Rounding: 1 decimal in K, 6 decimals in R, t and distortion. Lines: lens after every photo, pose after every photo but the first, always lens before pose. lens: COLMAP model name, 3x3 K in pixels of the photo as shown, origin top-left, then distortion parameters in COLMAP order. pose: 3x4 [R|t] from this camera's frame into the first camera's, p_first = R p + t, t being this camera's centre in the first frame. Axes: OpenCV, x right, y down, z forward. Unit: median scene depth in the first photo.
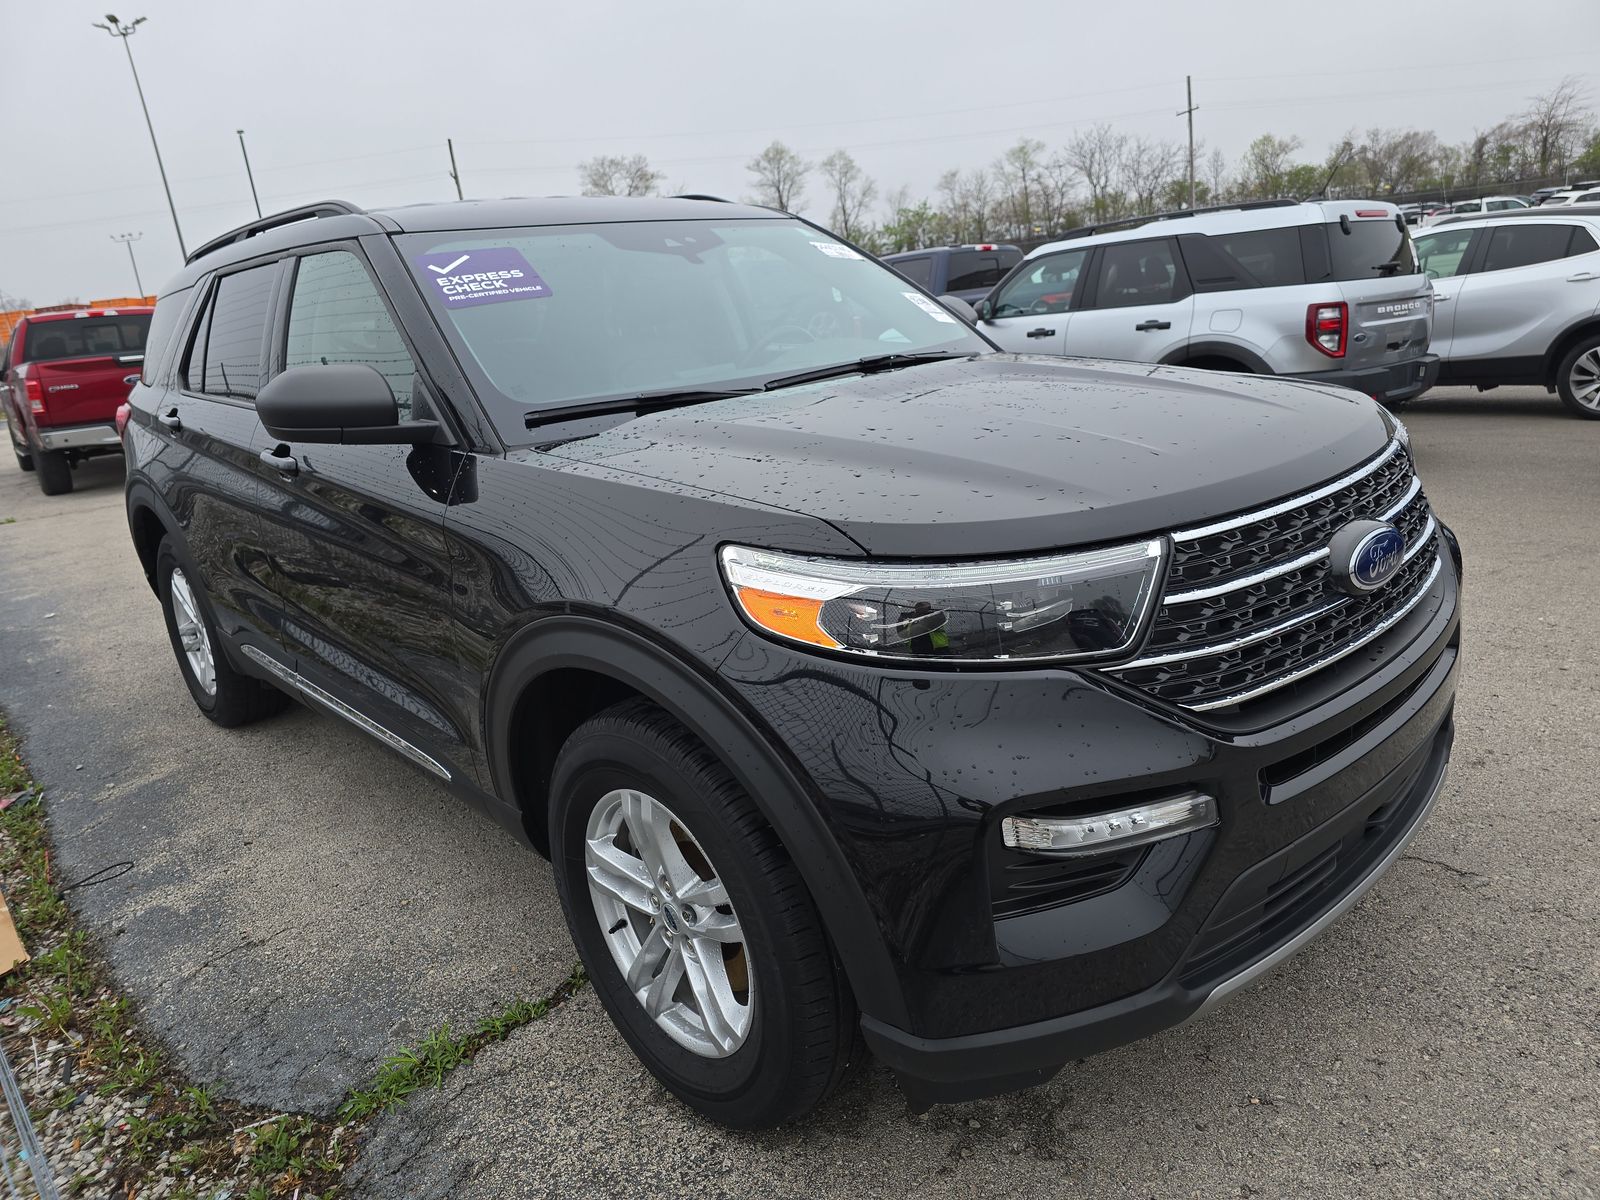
lens RADIAL K [[1074.7, 0, 801.6], [0, 1074.7, 602.8], [0, 0, 1]] dist [0.033926, -0.029878]
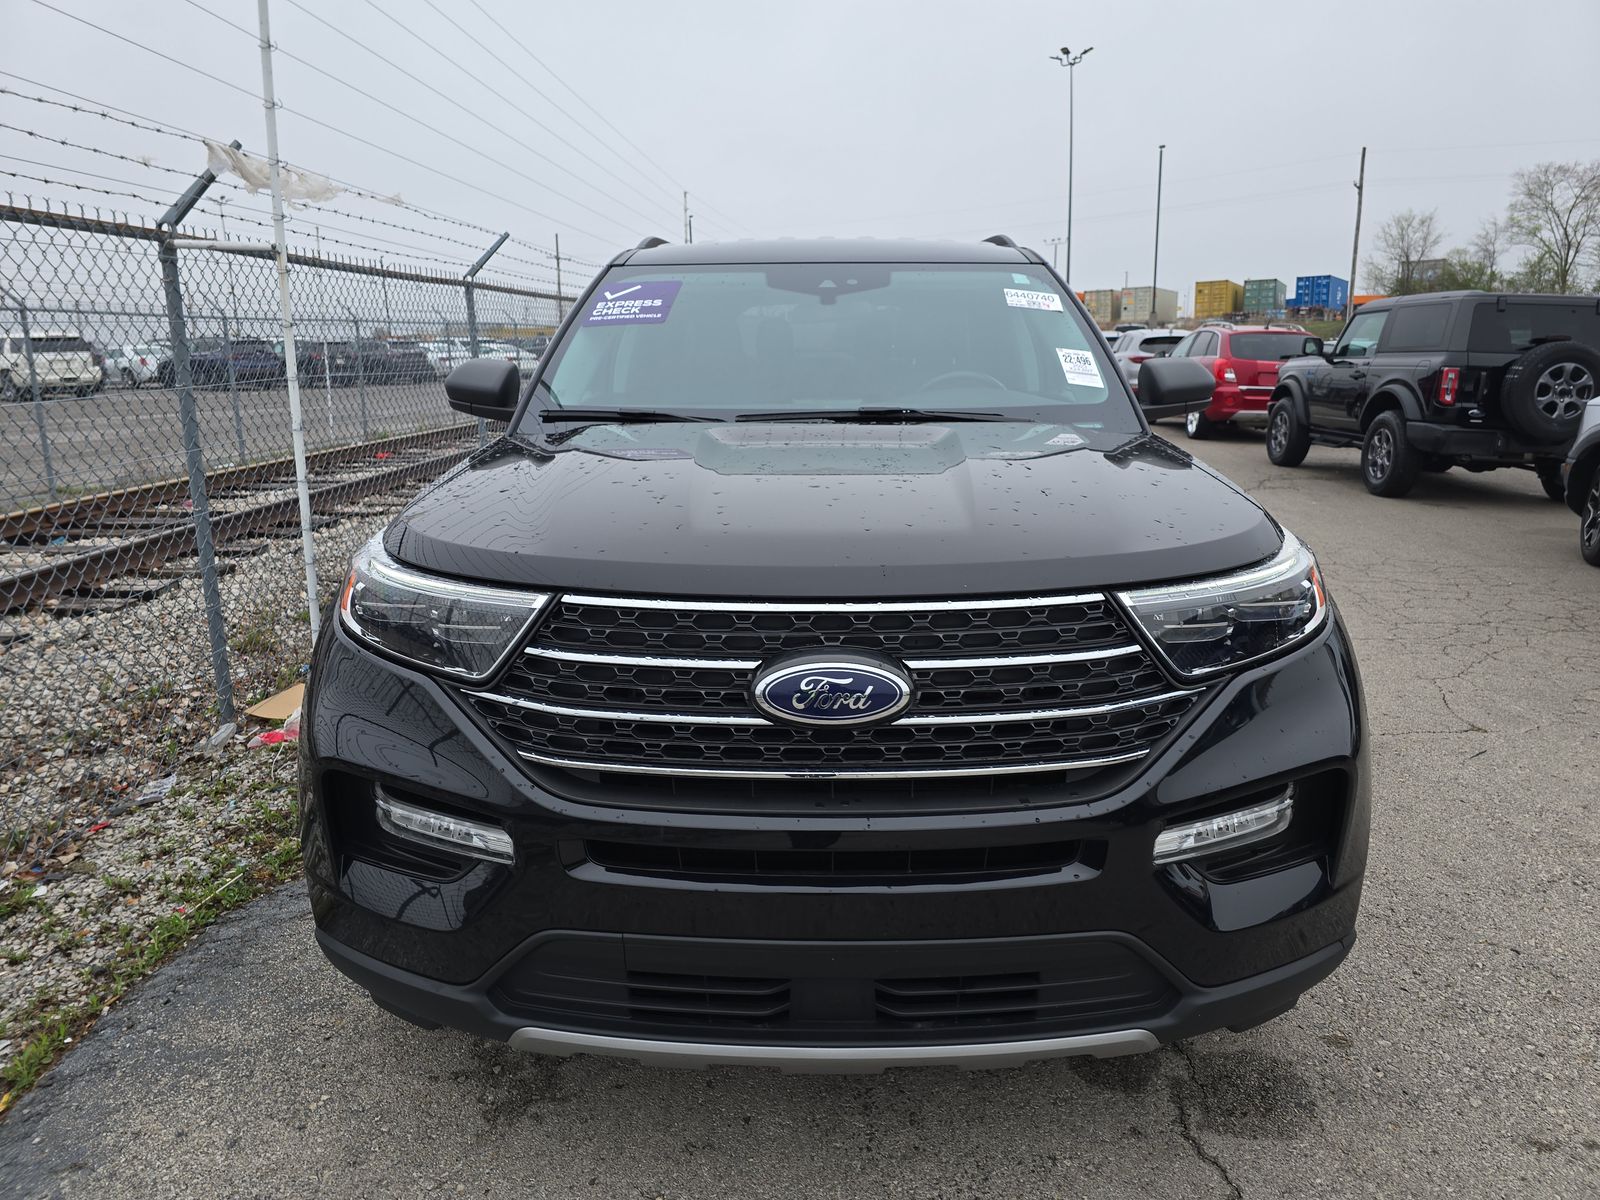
lens RADIAL K [[1074.7, 0, 802.9], [0, 1074.7, 597.2], [0, 0, 1]] dist [0.033926, -0.029878]
pose [[0.723198, 0.246418, -0.645184, 0.608619], [-0.253838, 0.963635, 0.083514, -0.106158], [0.642301, 0.103375, 0.759449, 0.178414]]
